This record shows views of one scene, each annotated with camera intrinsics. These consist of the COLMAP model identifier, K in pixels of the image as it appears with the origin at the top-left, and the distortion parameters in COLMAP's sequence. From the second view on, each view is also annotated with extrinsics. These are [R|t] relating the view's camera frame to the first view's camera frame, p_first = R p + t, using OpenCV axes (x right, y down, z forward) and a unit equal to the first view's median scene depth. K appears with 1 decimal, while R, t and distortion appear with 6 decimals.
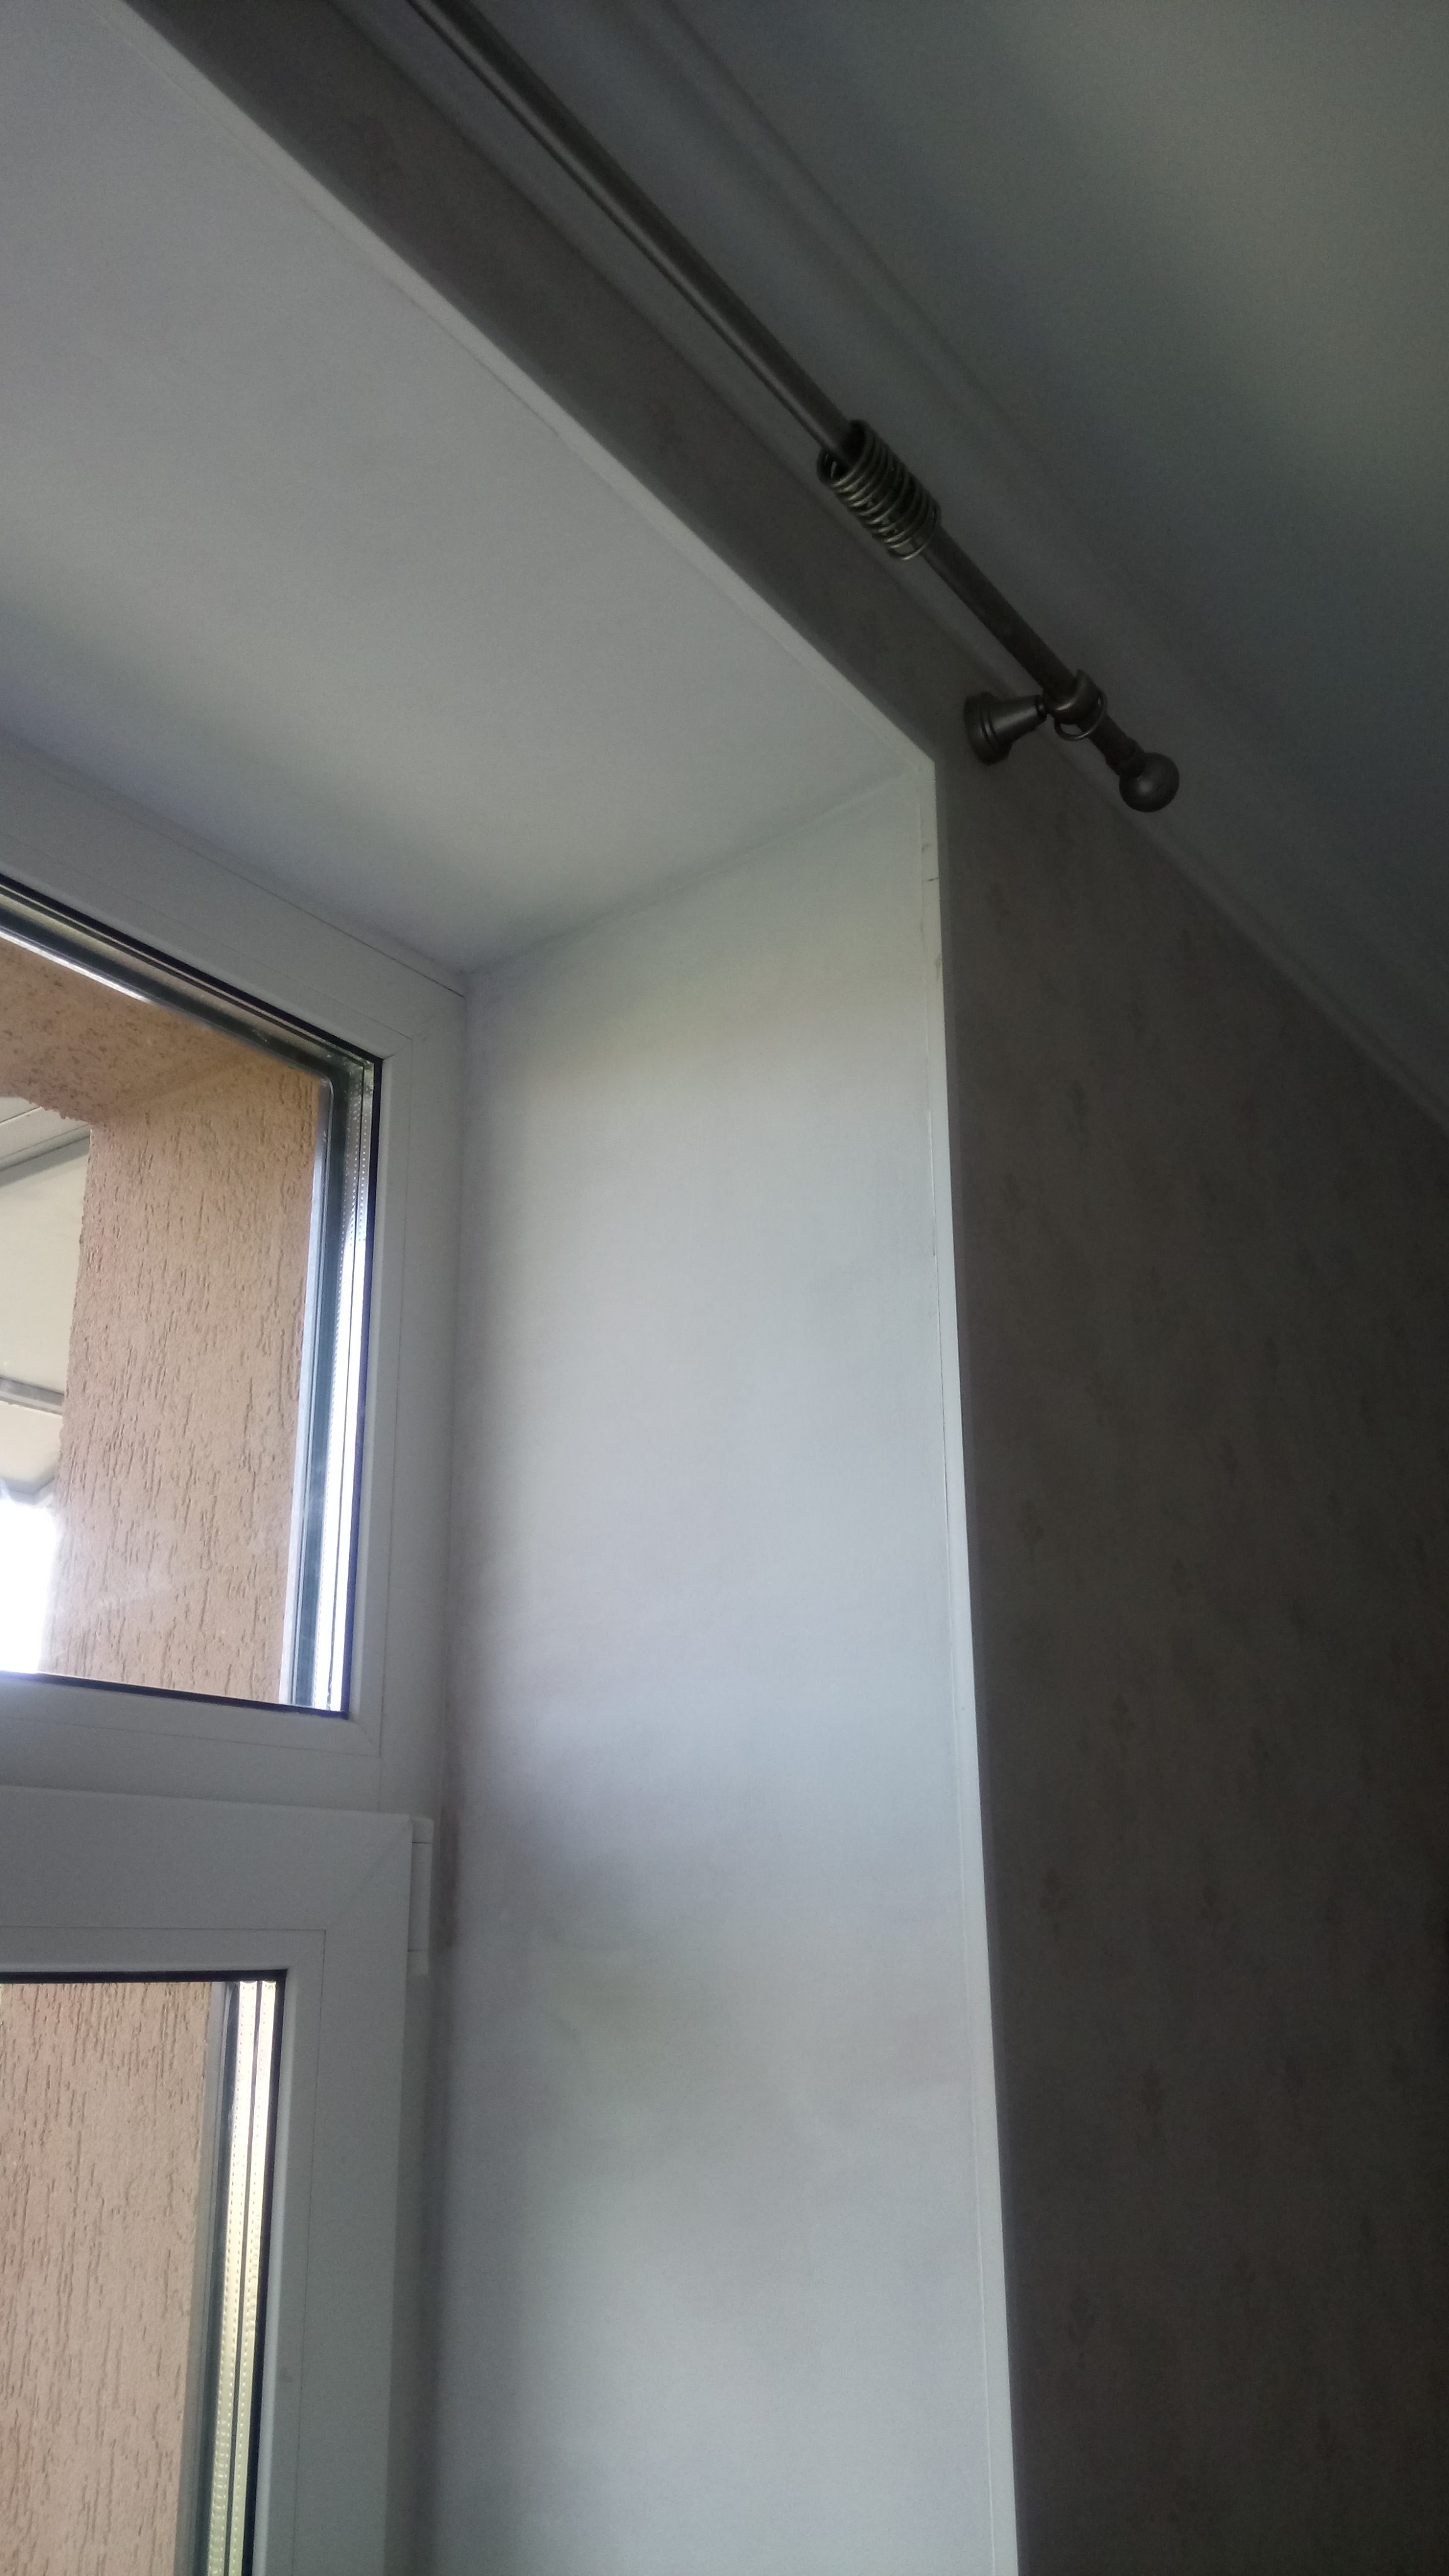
lens RADIAL K [[1983.4, 0, 724.5], [0, 1983.4, 1288.0], [0, 0, 1]] dist [0.053694, -0.104114]
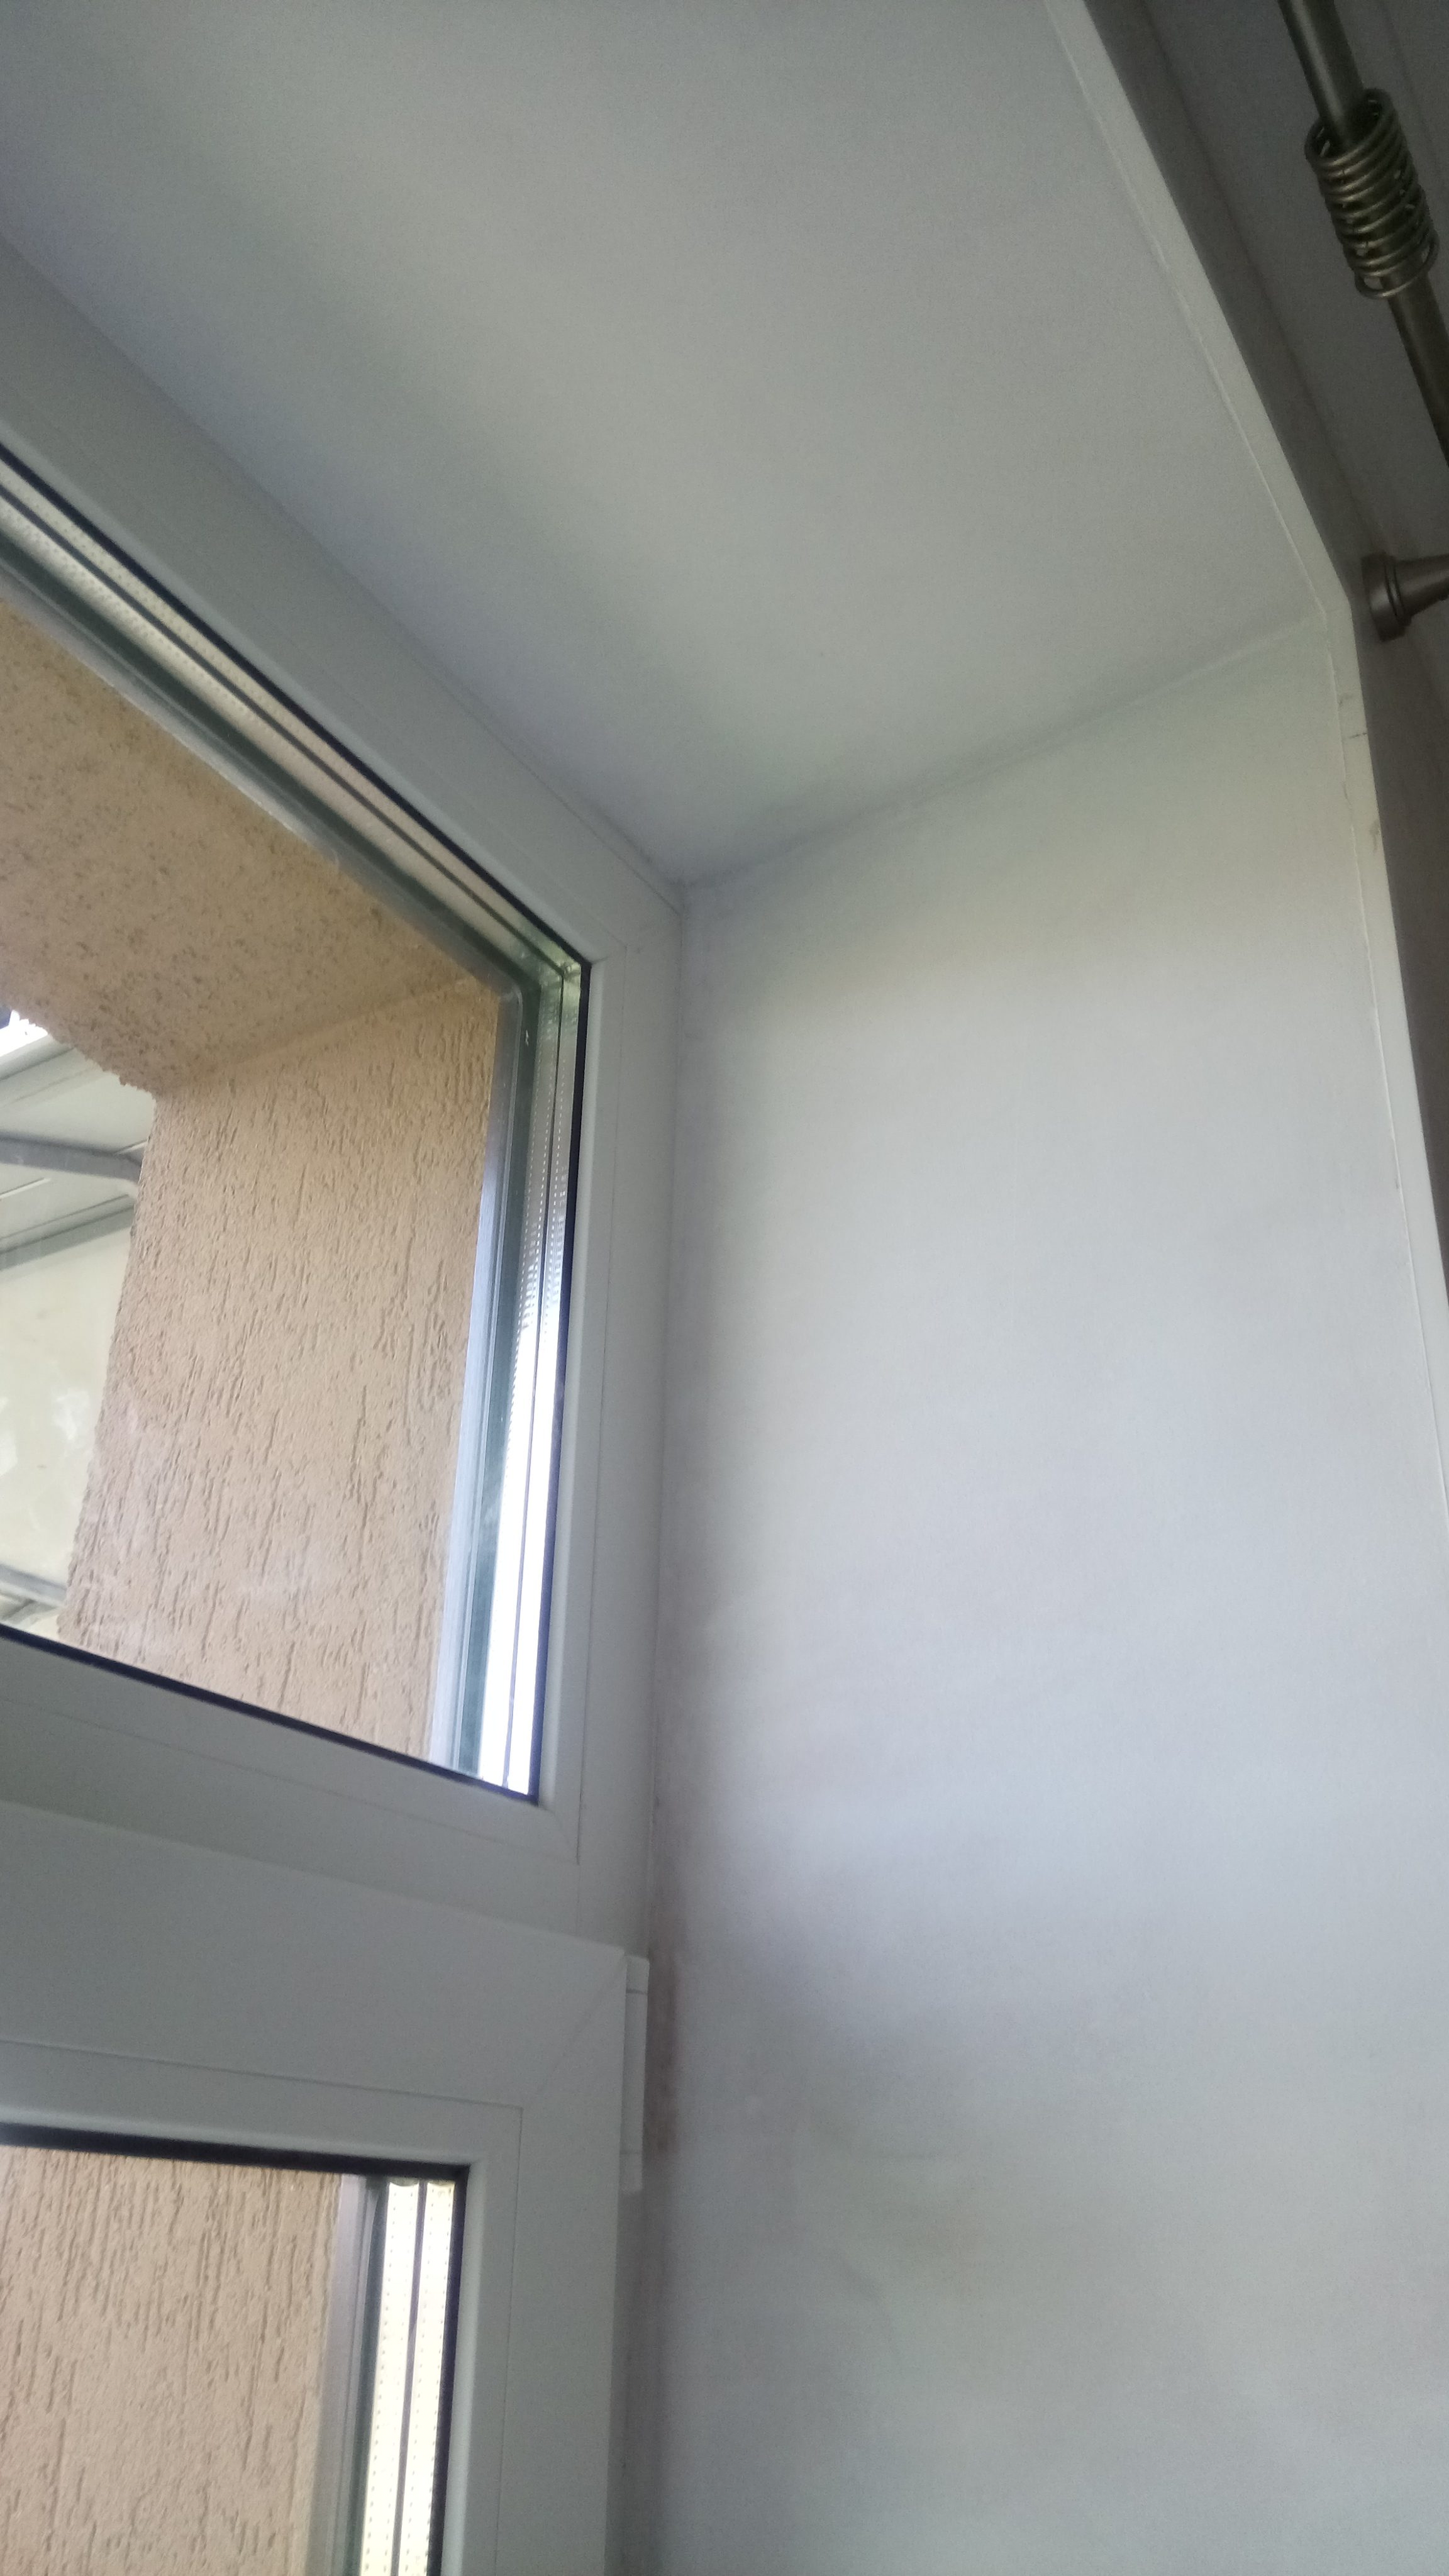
lens RADIAL K [[1963.9, 0, 724.5], [0, 1963.9, 1288.0], [0, 0, 1]] dist [0.031297, -0.058320]
pose [[0.996917, 0.059583, 0.051055, -0.142763], [-0.052021, 0.989006, -0.138426, 0.107870], [-0.058741, 0.135344, 0.989056, 0.237825]]
